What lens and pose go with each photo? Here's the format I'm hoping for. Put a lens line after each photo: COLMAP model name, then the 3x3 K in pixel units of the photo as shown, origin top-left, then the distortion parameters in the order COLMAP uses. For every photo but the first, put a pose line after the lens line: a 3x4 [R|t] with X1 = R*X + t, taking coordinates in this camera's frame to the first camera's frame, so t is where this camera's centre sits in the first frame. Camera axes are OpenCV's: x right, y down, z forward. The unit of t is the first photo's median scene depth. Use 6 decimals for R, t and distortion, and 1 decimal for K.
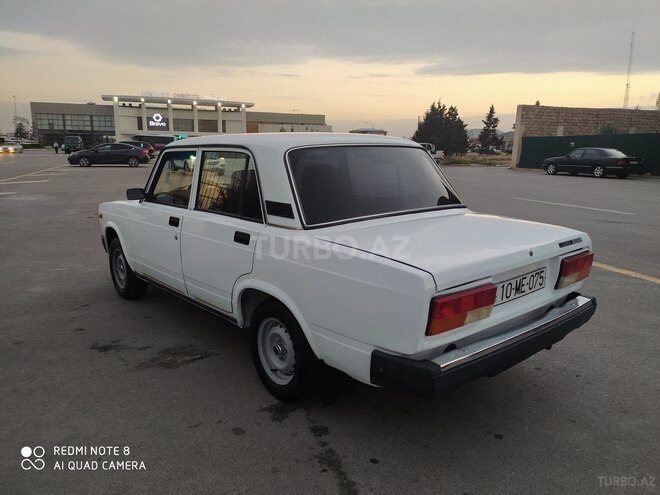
lens RADIAL K [[487.6, 0, 328.6], [0, 487.6, 247.1], [0, 0, 1]] dist [0.083676, -0.088825]
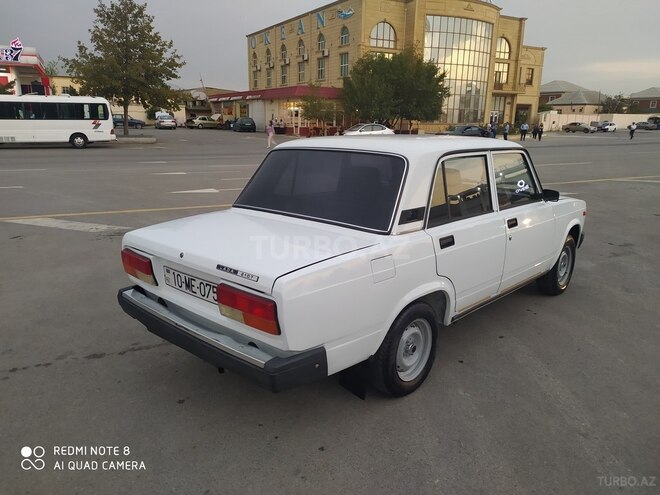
lens RADIAL K [[487.6, 0, 328.6], [0, 487.6, 247.1], [0, 0, 1]] dist [0.083676, -0.088825]
pose [[0.113994, 0.234747, -0.965349, 0.134511], [-0.202568, 0.956762, 0.208739, -0.026805], [0.972611, 0.171754, 0.156617, 0.102953]]
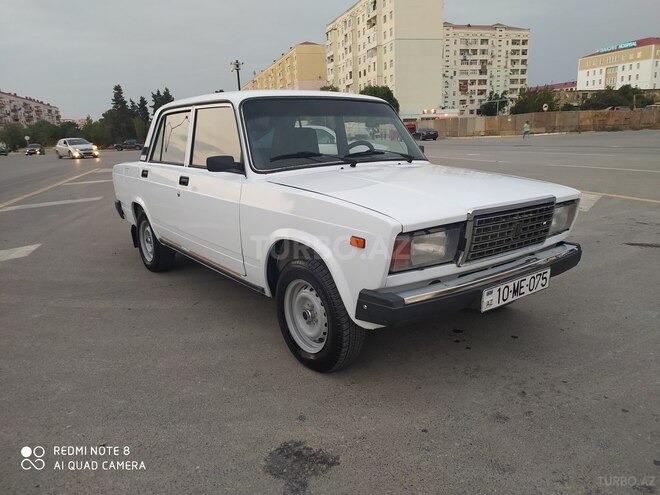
lens RADIAL K [[487.6, 0, 330.0], [0, 487.6, 247.5], [0, 0, 1]] dist [0.073085, -0.072698]
pose [[-0.998414, 0.009561, 0.055486, -0.039355], [0.031581, 0.910952, 0.411302, -0.051428], [-0.046613, 0.412402, -0.909809, 0.297625]]
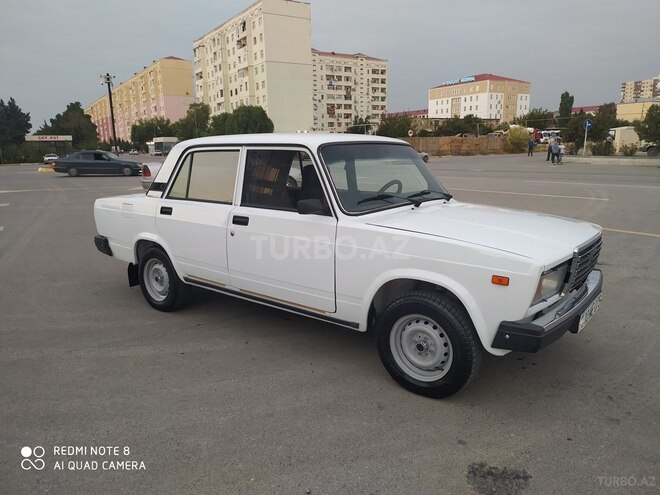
lens RADIAL K [[487.6, 0, 328.6], [0, 487.6, 247.1], [0, 0, 1]] dist [0.083676, -0.088825]
pose [[-0.979224, 0.043635, -0.198029, 0.009850], [-0.034934, 0.925671, 0.376712, -0.058645], [0.199748, 0.375804, -0.904916, 0.299156]]
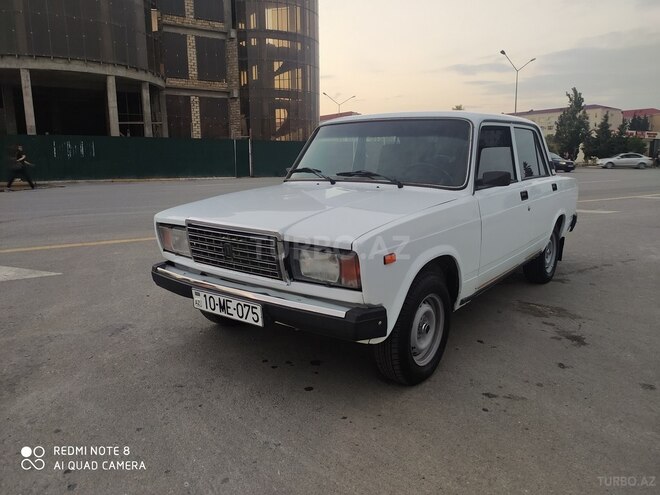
lens RADIAL K [[487.6, 0, 330.0], [0, 487.6, 247.5], [0, 0, 1]] dist [0.073085, -0.072698]
pose [[-0.207193, -0.187195, 0.960223, -0.162942], [0.192952, 0.954423, 0.227699, -0.034247], [-0.959083, 0.232455, -0.161630, 0.208669]]
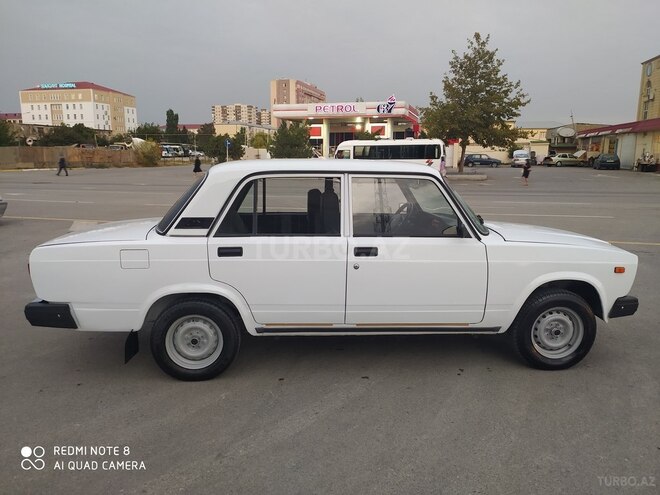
lens RADIAL K [[487.6, 0, 330.0], [0, 487.6, 247.5], [0, 0, 1]] dist [0.073085, -0.072698]
pose [[-0.577928, 0.132295, -0.805293, 0.112672], [-0.167895, 0.946390, 0.275967, -0.048983], [0.798630, 0.294694, -0.524733, 0.231001]]
